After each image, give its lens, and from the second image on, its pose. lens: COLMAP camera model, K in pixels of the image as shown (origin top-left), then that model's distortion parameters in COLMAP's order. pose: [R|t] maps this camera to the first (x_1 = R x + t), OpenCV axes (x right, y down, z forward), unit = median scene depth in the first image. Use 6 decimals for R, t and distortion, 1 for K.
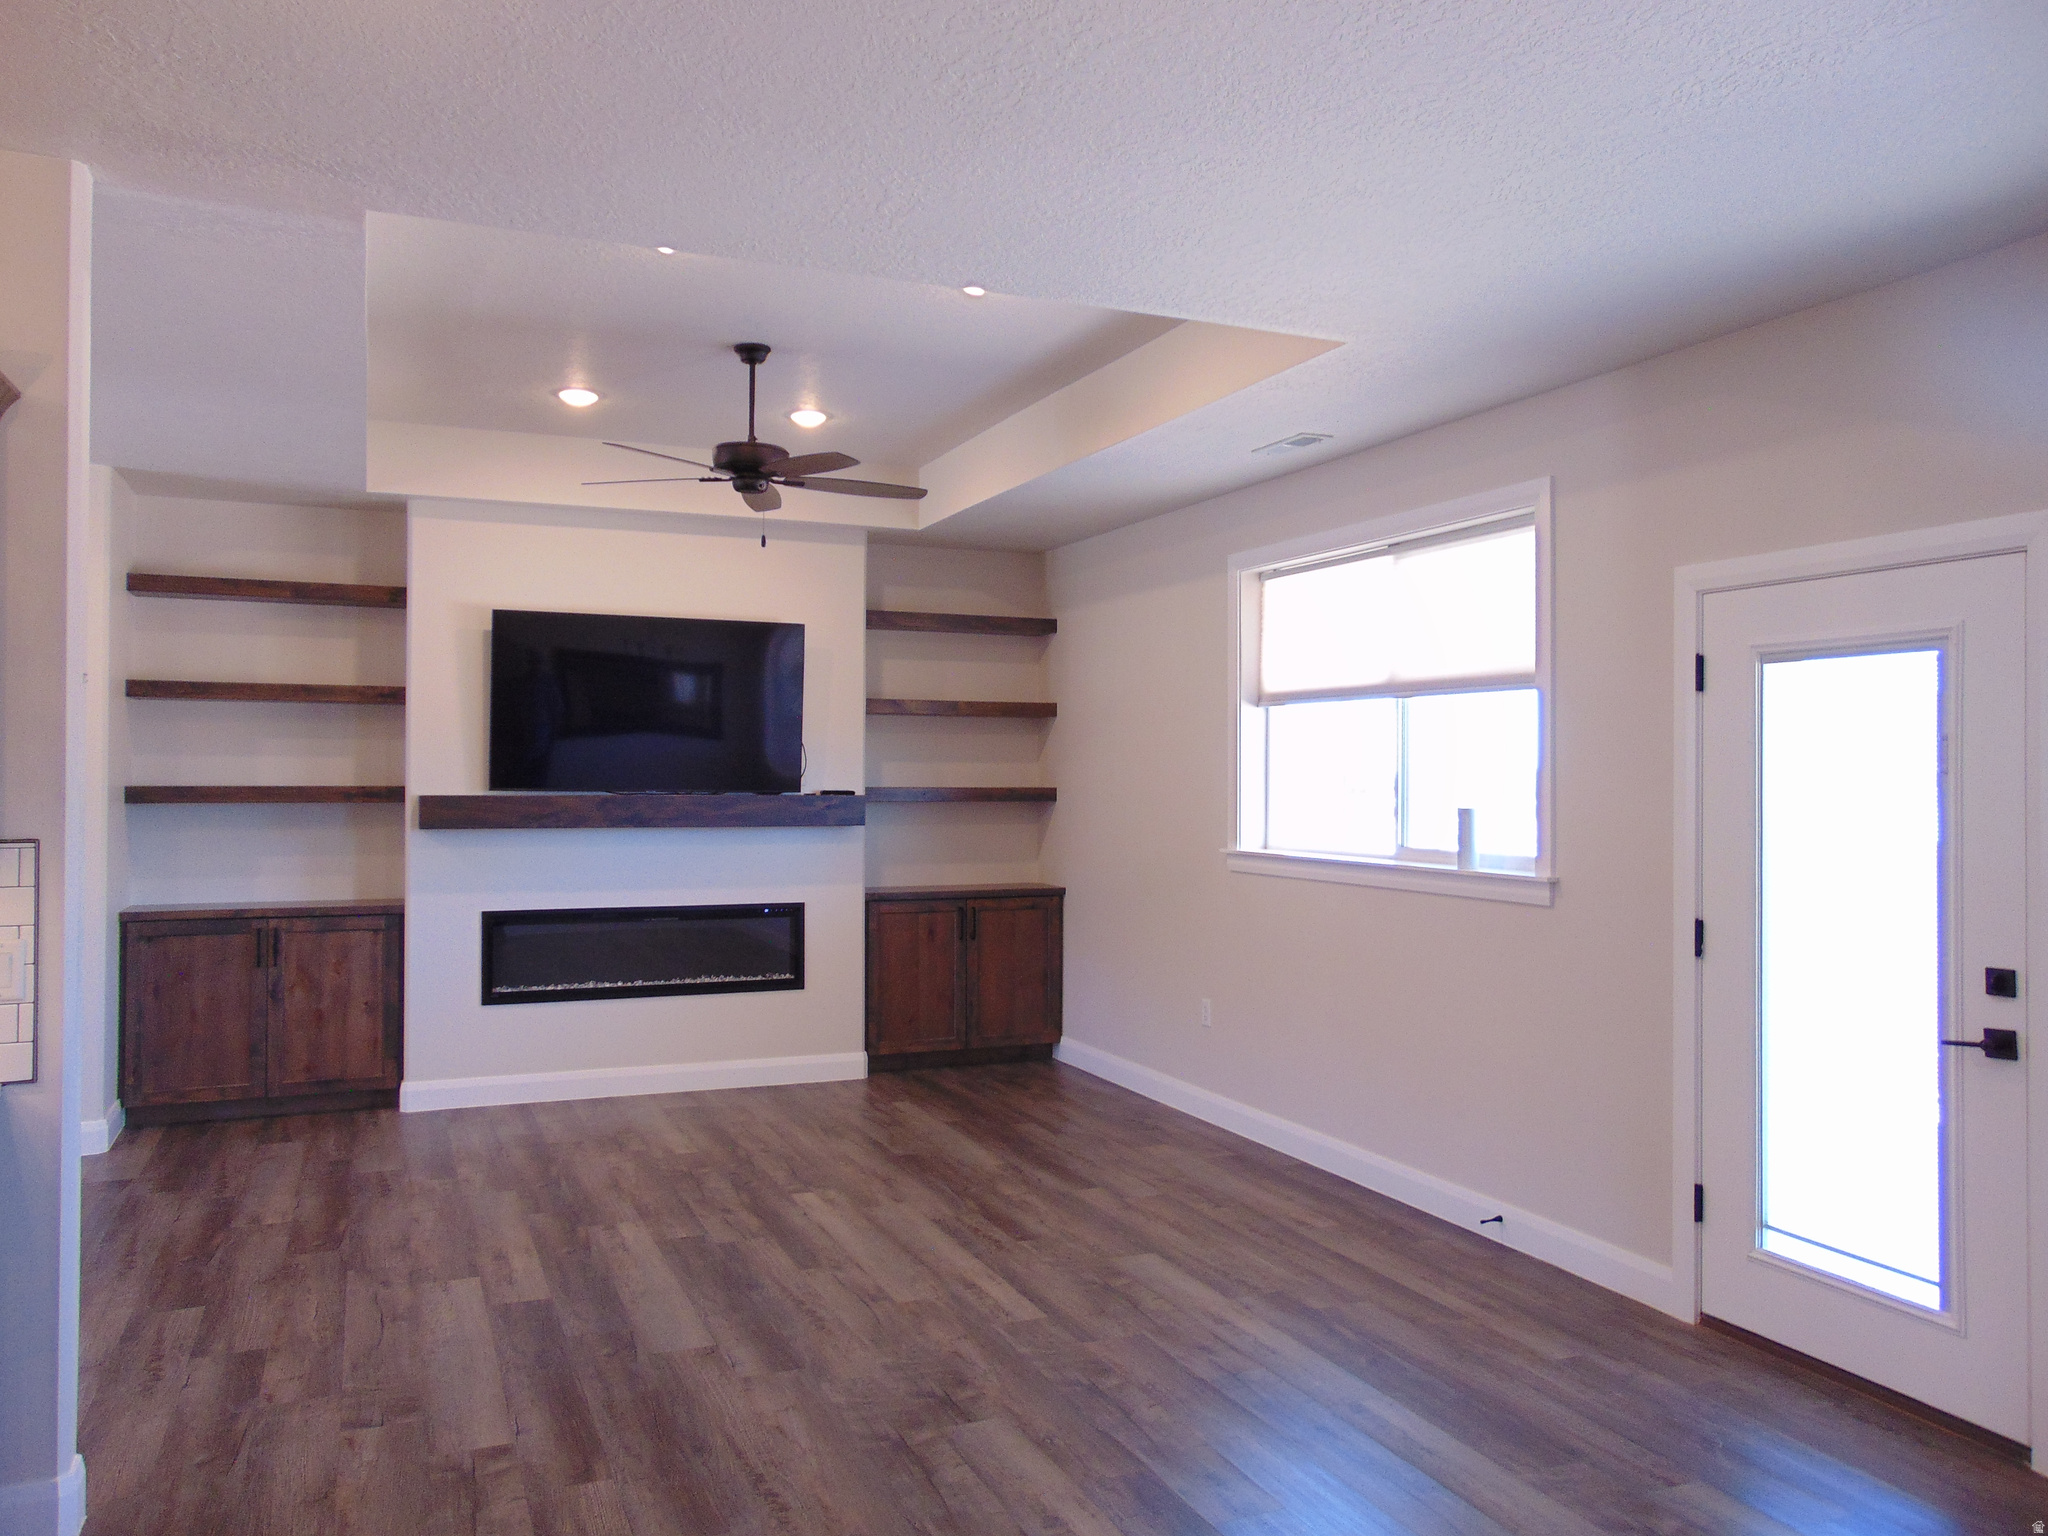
lens RADIAL K [[1527.1, 0, 1024.0], [0, 1527.1, 768.0], [0, 0, 1]] dist [-0.025291, 0.049404]
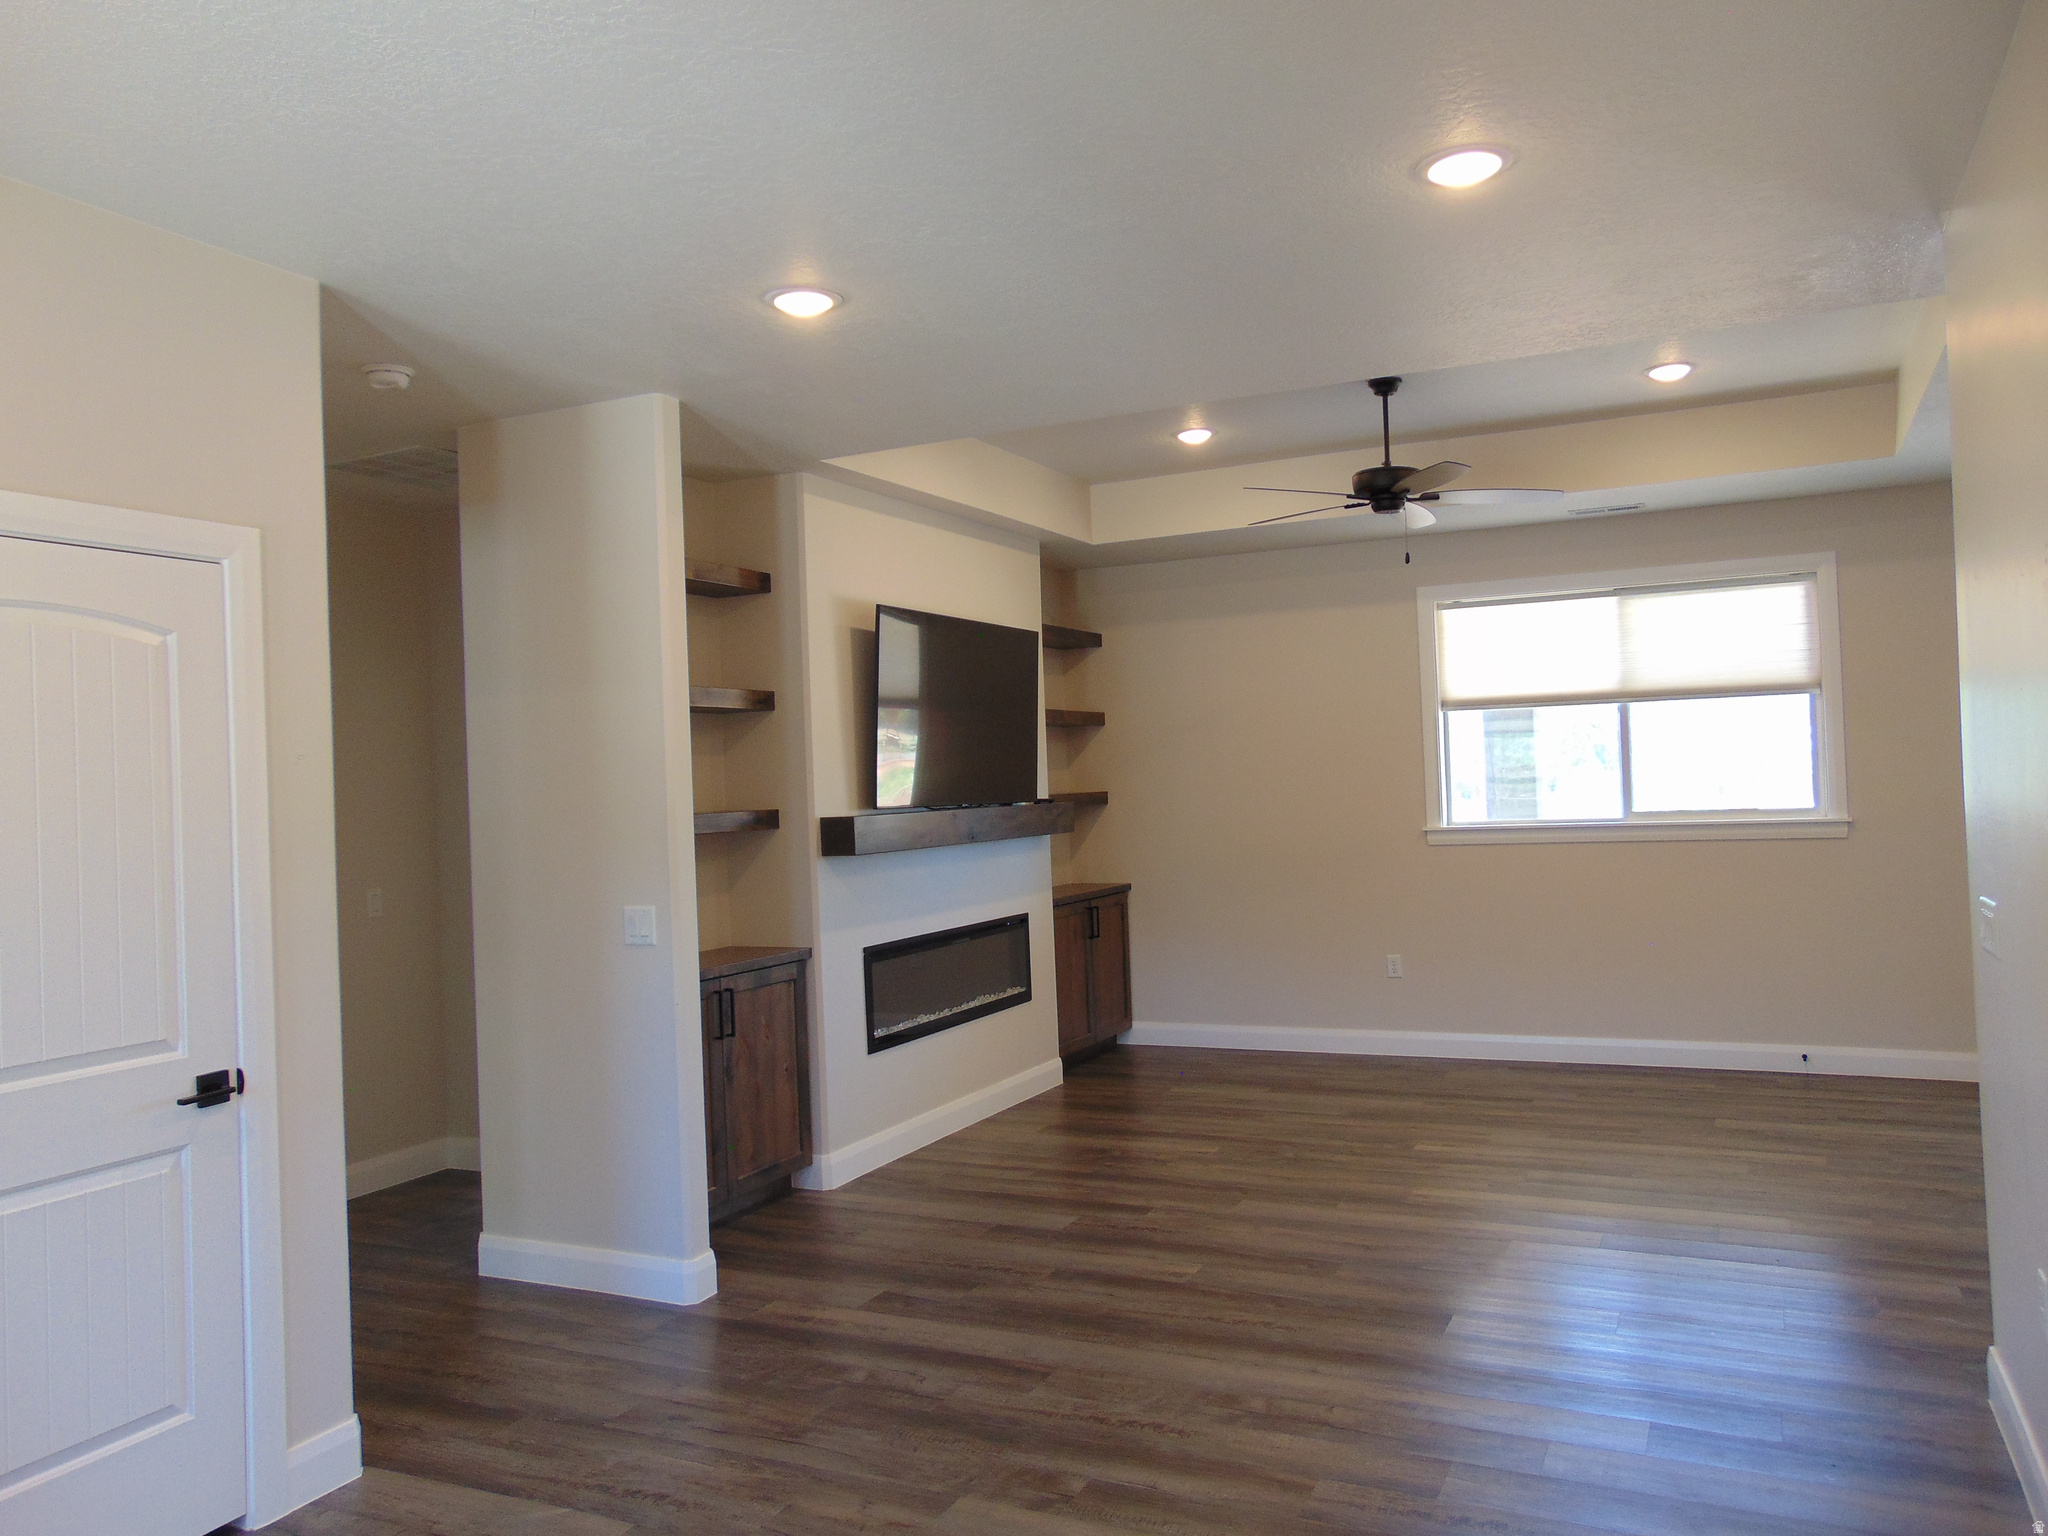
lens RADIAL K [[1535.5, 0, 1024.0], [0, 1535.5, 768.0], [0, 0, 1]] dist [-0.009897, 0.051822]
pose [[0.752144, -0.026594, 0.658462, -1.047519], [0.038594, 0.999248, -0.003727, -0.002851], [-0.657868, 0.028216, 0.752604, 0.327962]]
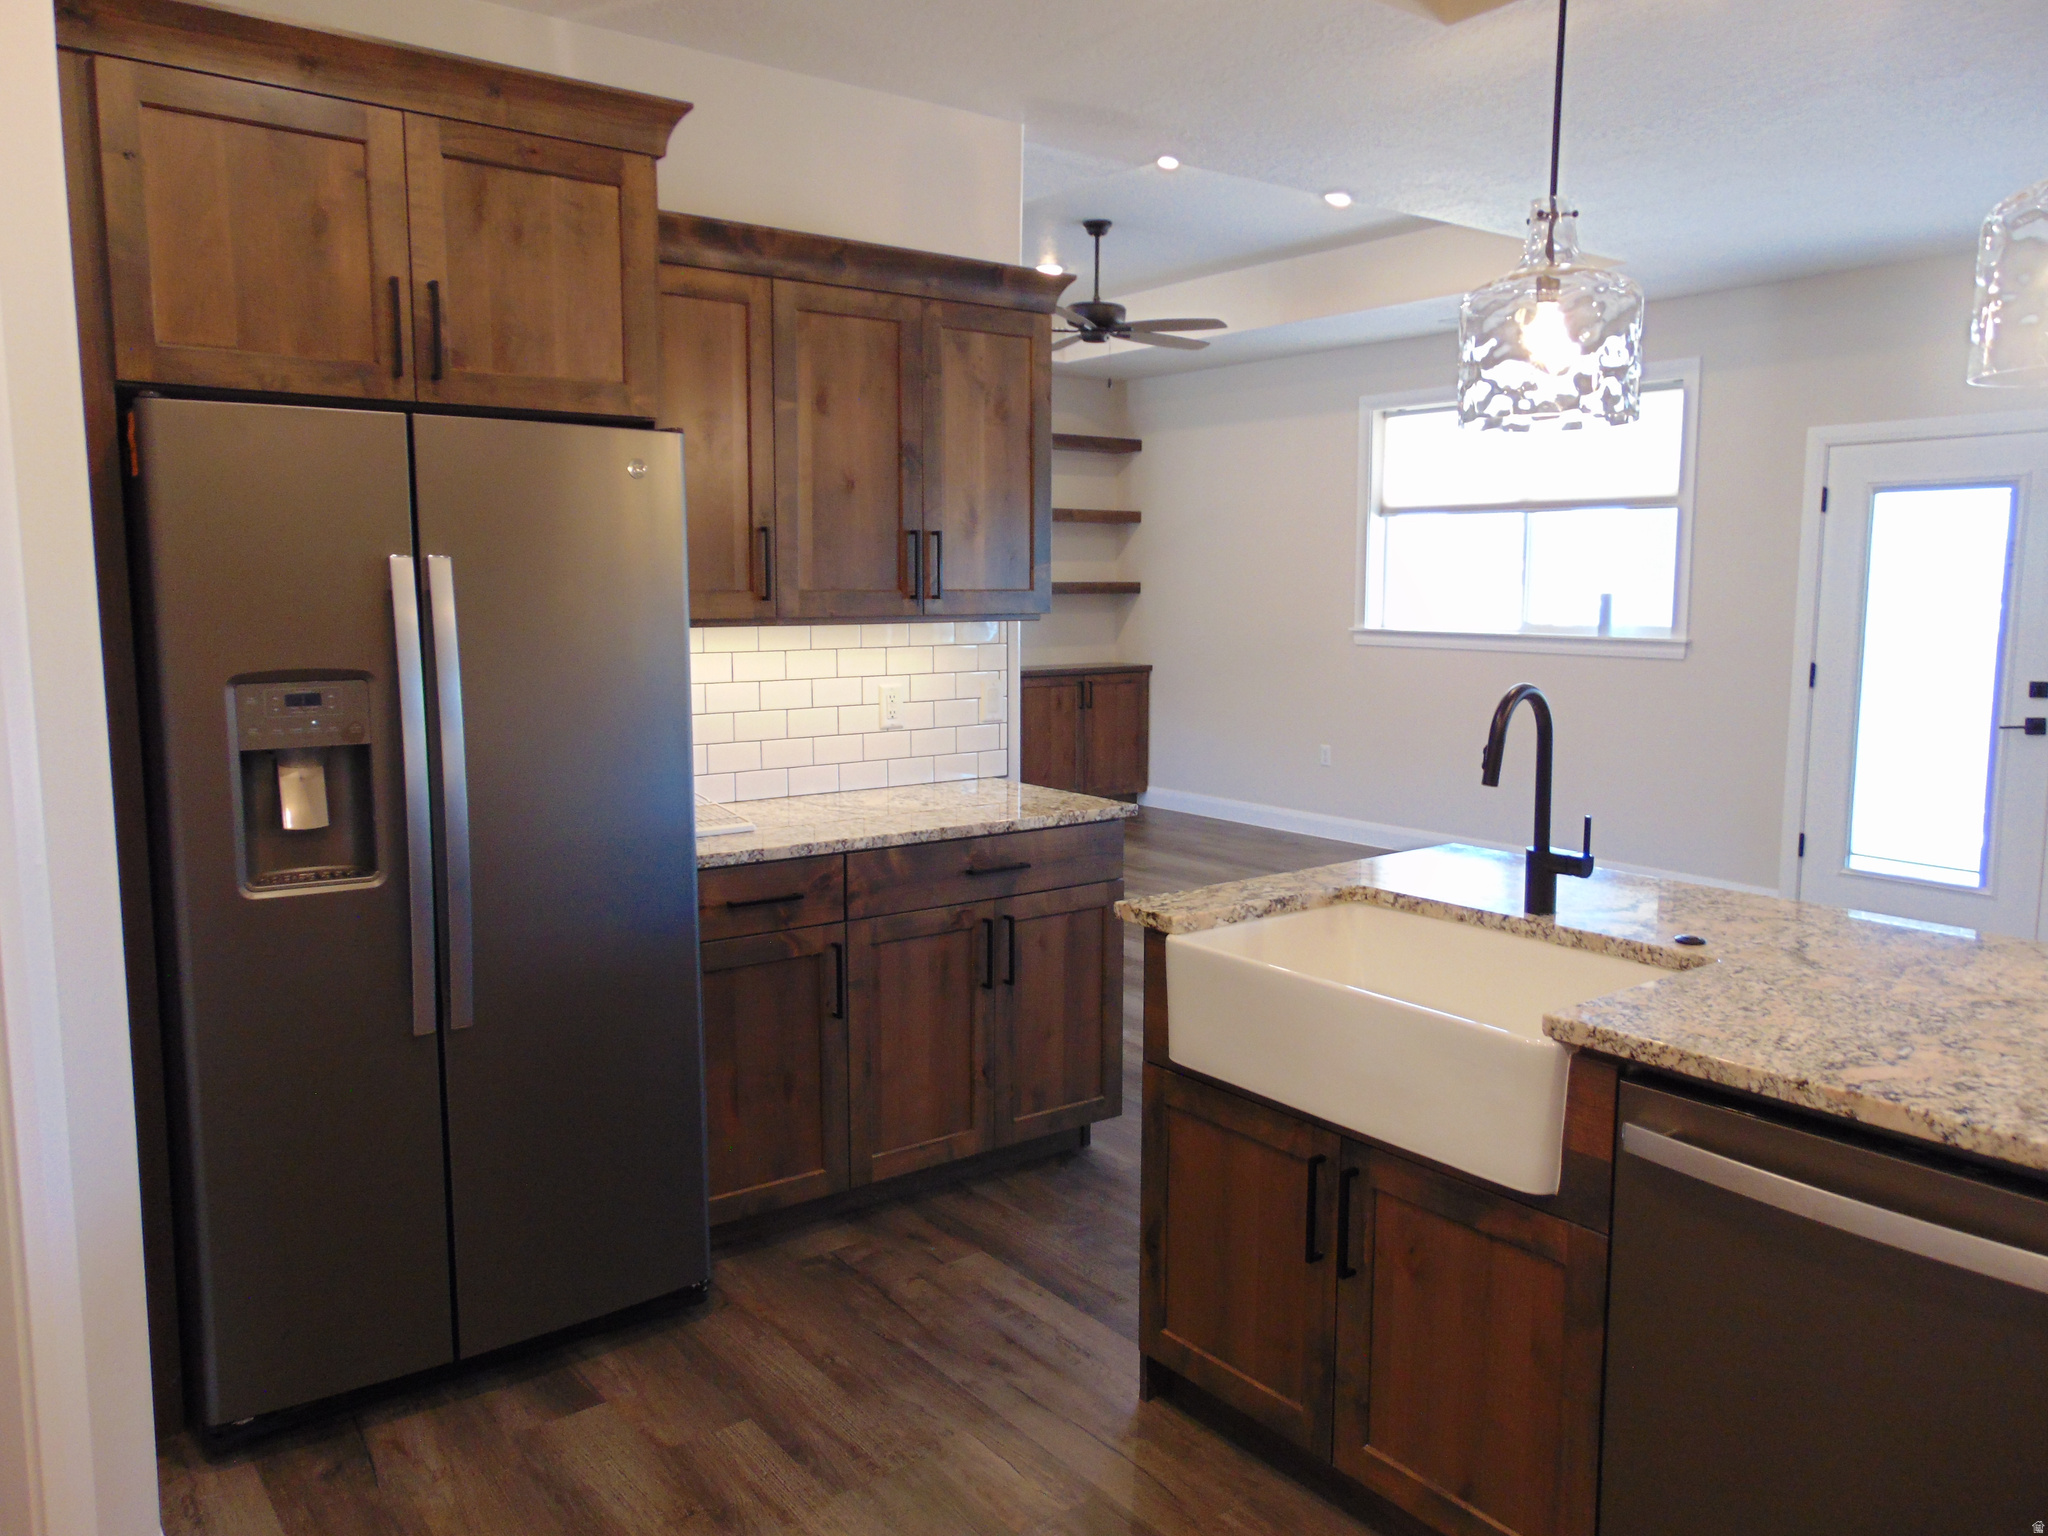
lens RADIAL K [[1527.1, 0, 1024.0], [0, 1527.1, 768.0], [0, 0, 1]] dist [-0.025291, 0.049404]
pose [[0.970132, -0.033176, 0.240299, -0.517623], [0.001987, 0.991657, 0.128890, 0.003944], [-0.242570, -0.124563, 0.962104, -0.217747]]
